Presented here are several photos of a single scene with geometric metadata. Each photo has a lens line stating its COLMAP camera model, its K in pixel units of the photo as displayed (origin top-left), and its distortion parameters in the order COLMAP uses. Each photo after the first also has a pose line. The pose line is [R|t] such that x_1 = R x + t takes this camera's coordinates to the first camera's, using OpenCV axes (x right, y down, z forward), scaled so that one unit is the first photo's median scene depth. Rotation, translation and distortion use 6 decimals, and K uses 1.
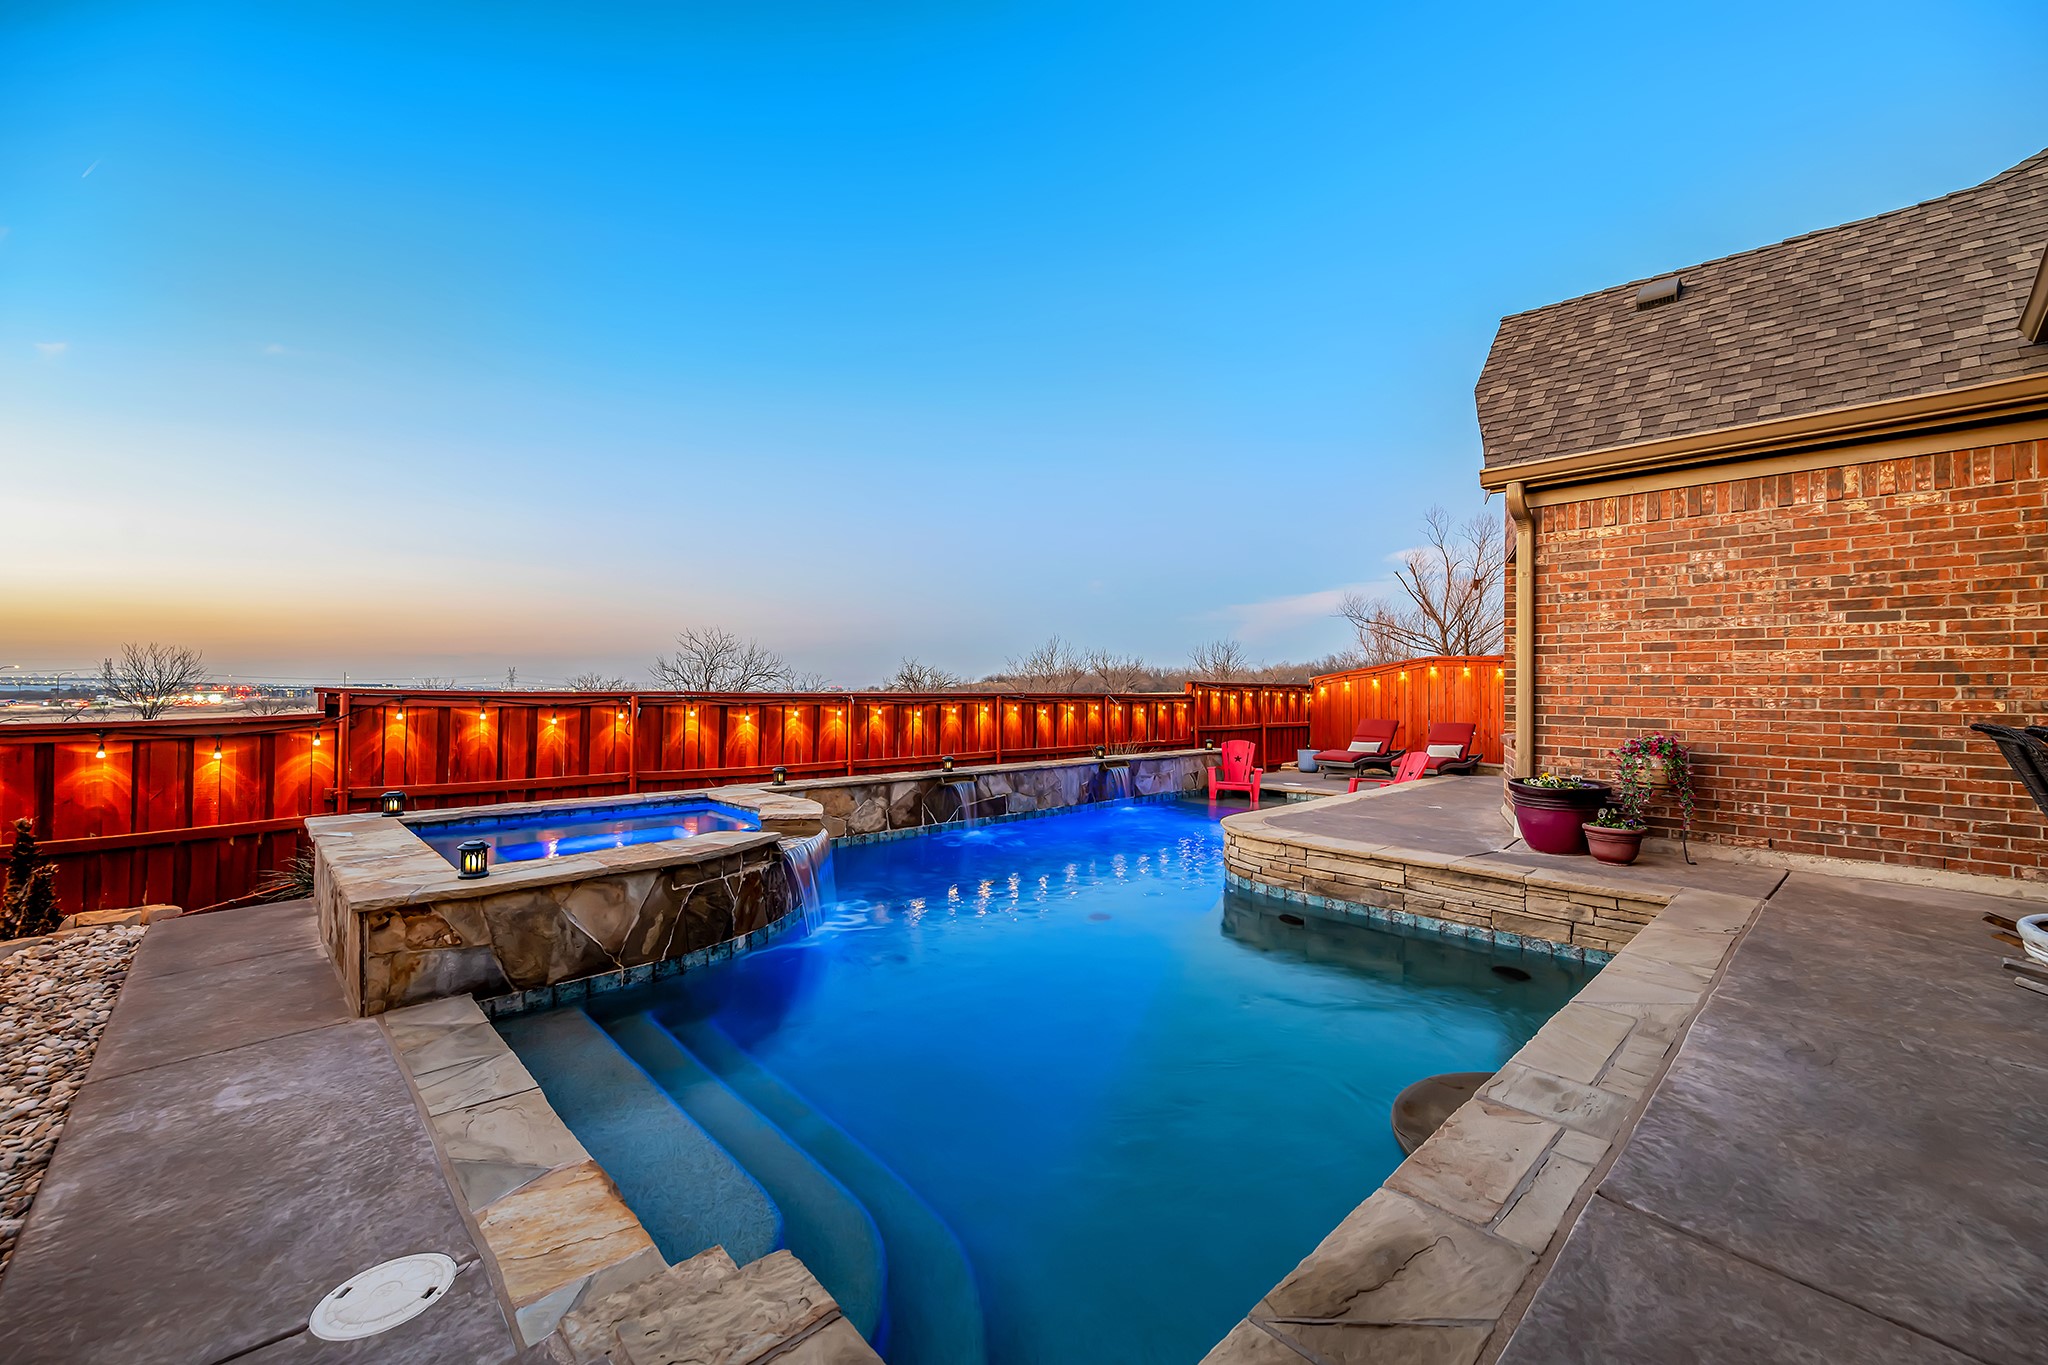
lens RADIAL K [[806.2, 0, 1014.8], [0, 806.2, 668.5], [0, 0, 1]] dist [-0.001794, -0.000317]
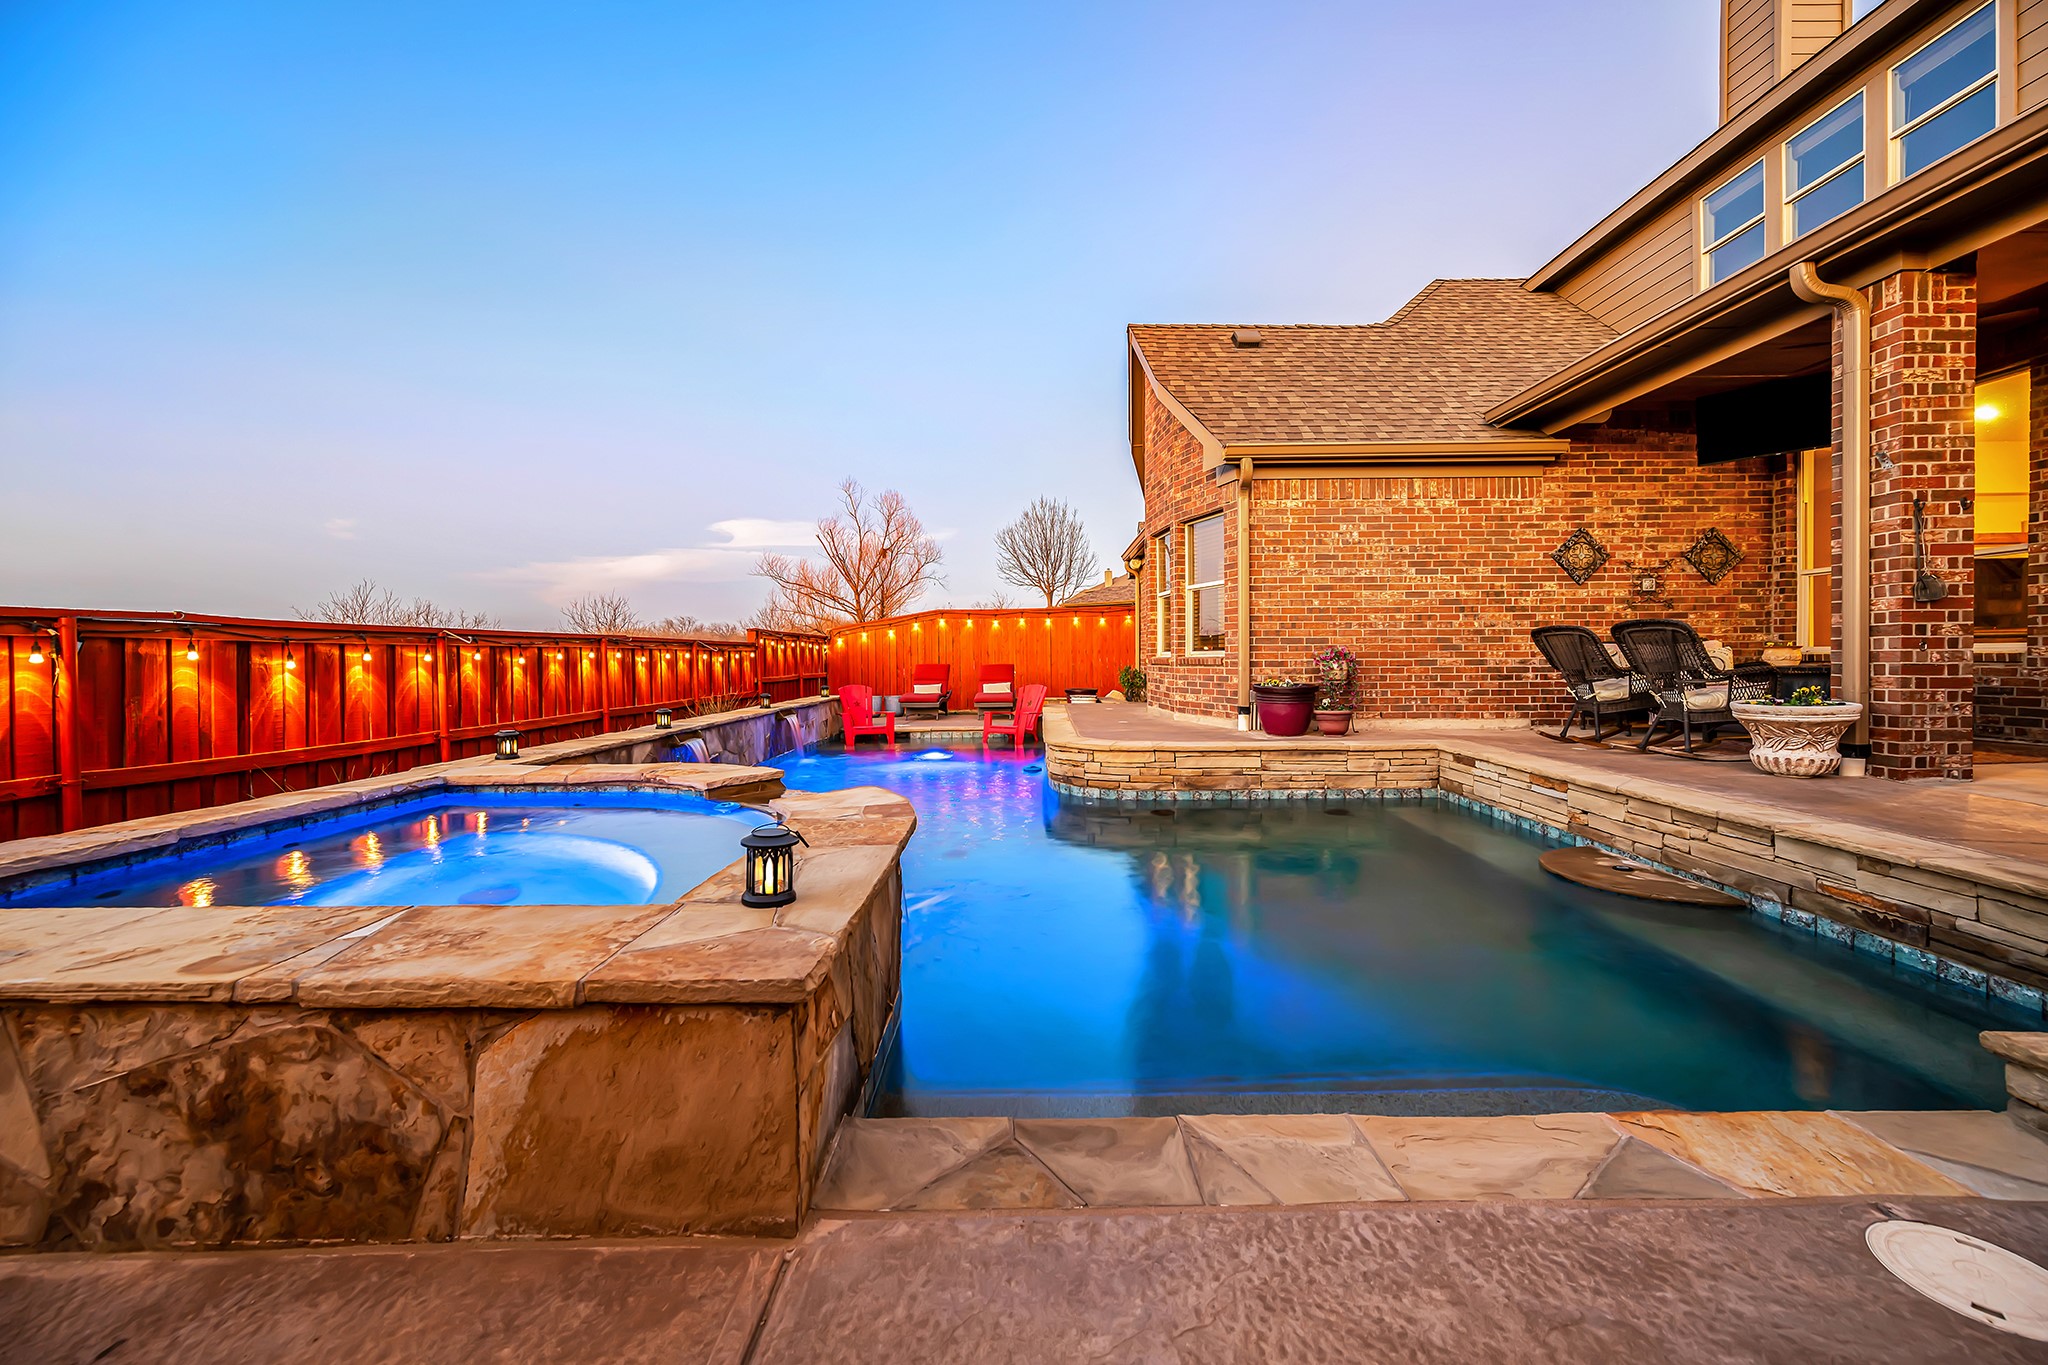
lens RADIAL K [[812.2, 0, 1026.3], [0, 812.2, 661.2], [0, 0, 1]] dist [-0.001921, -0.000031]
pose [[0.699502, -0.019057, 0.714377, -0.630262], [-0.004885, 0.999494, 0.031446, 0.063550], [-0.714614, -0.025487, 0.699055, 0.368797]]
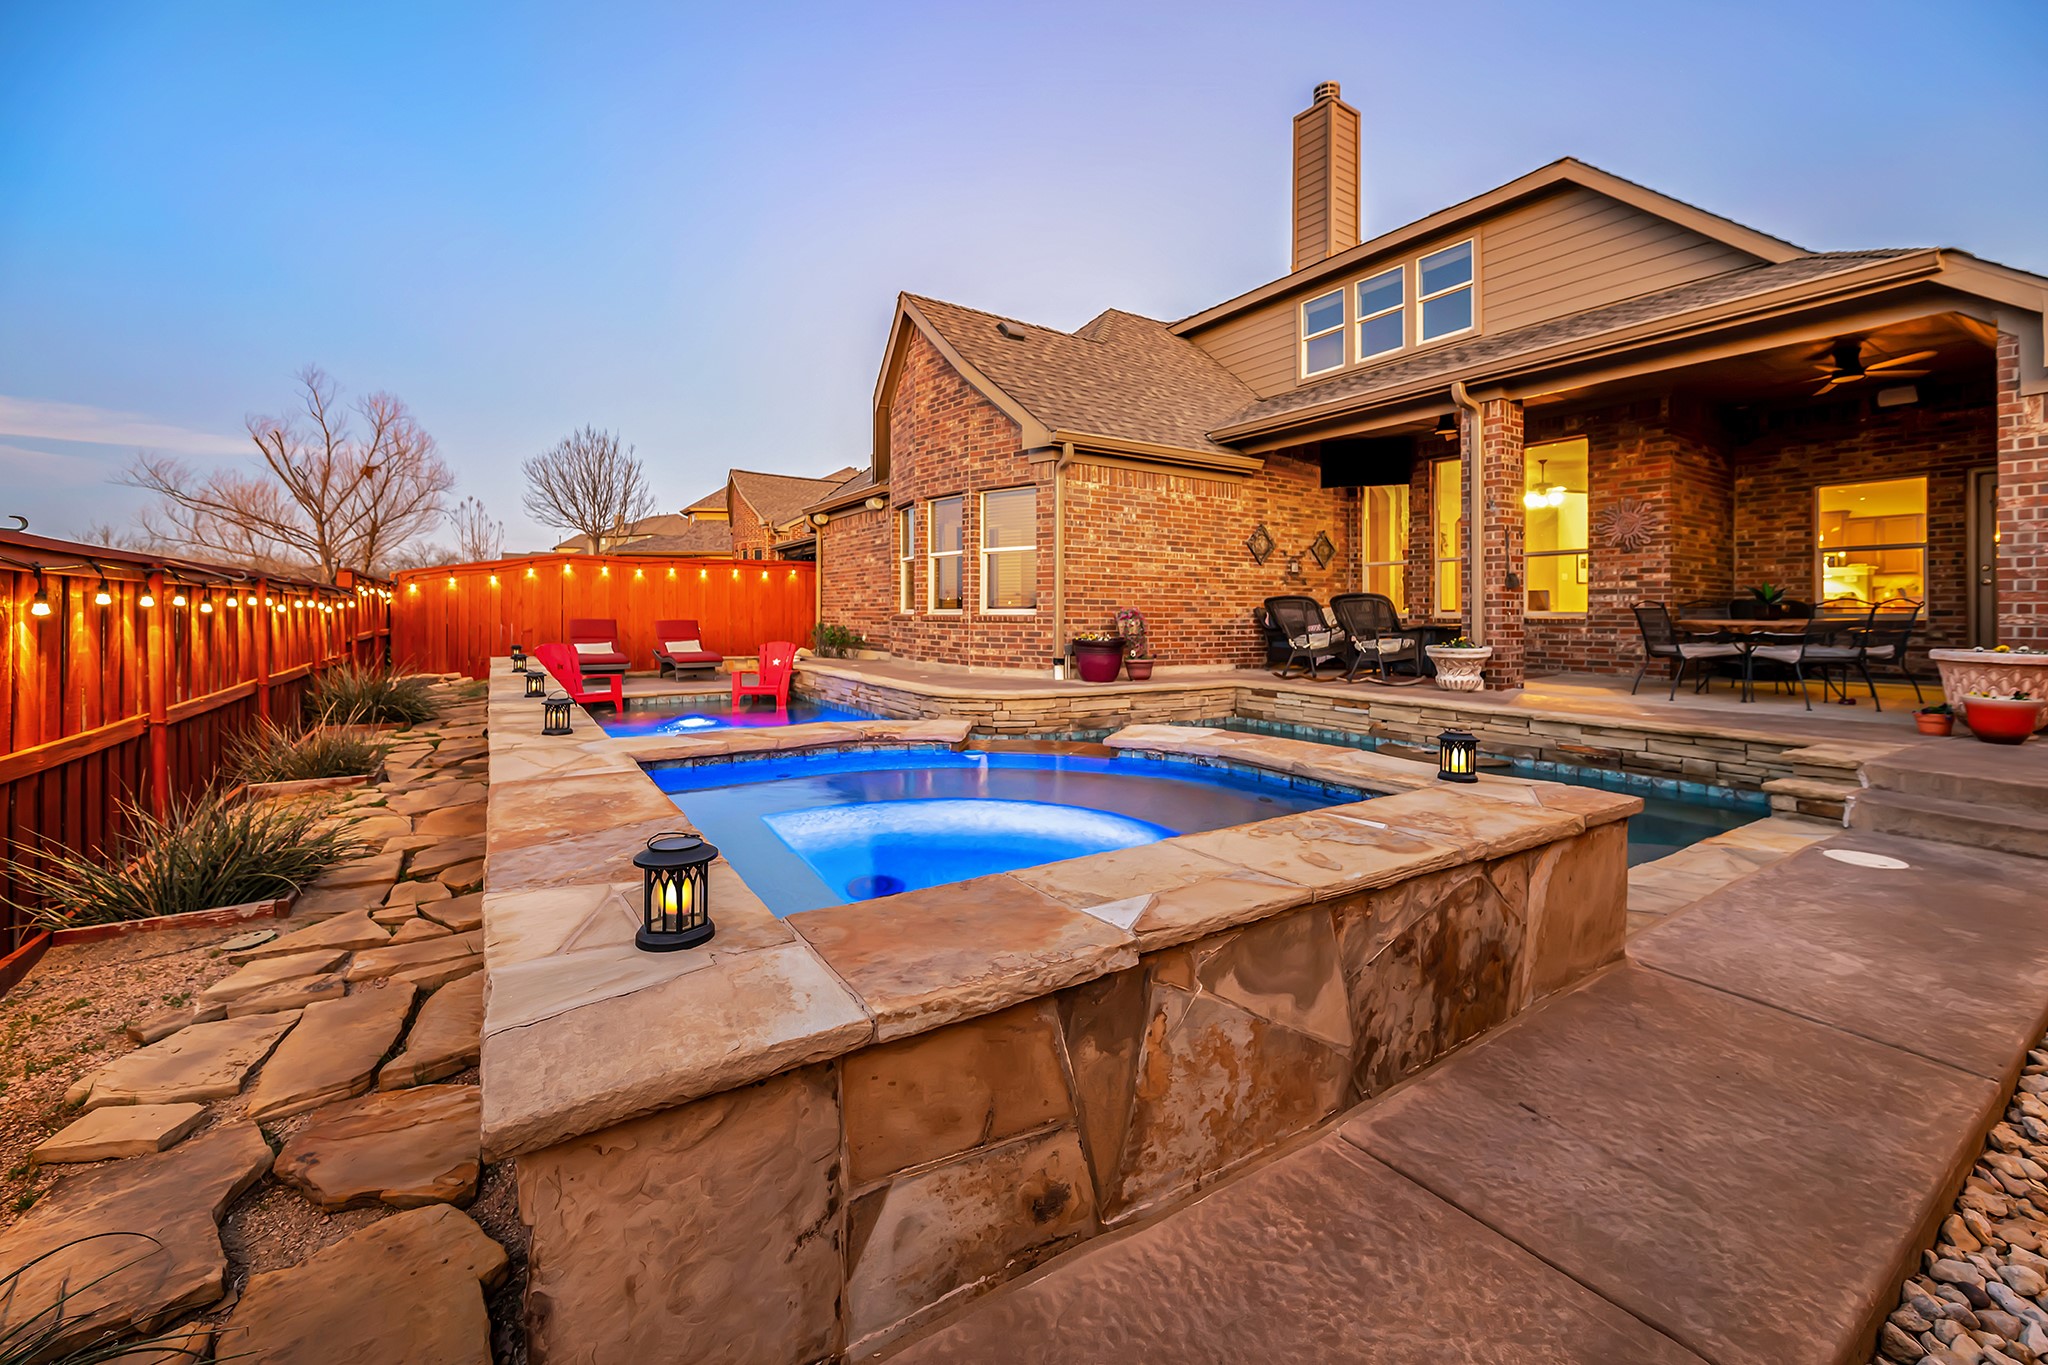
lens RADIAL K [[831.6, 0, 1039.5], [0, 831.6, 599.9], [0, 0, 1]] dist [0.000135, -0.000011]
pose [[0.180497, 0.008862, 0.983536, -1.012016], [-0.030309, 0.999535, -0.003443, 0.075824], [-0.983108, -0.029189, 0.180682, 0.850305]]
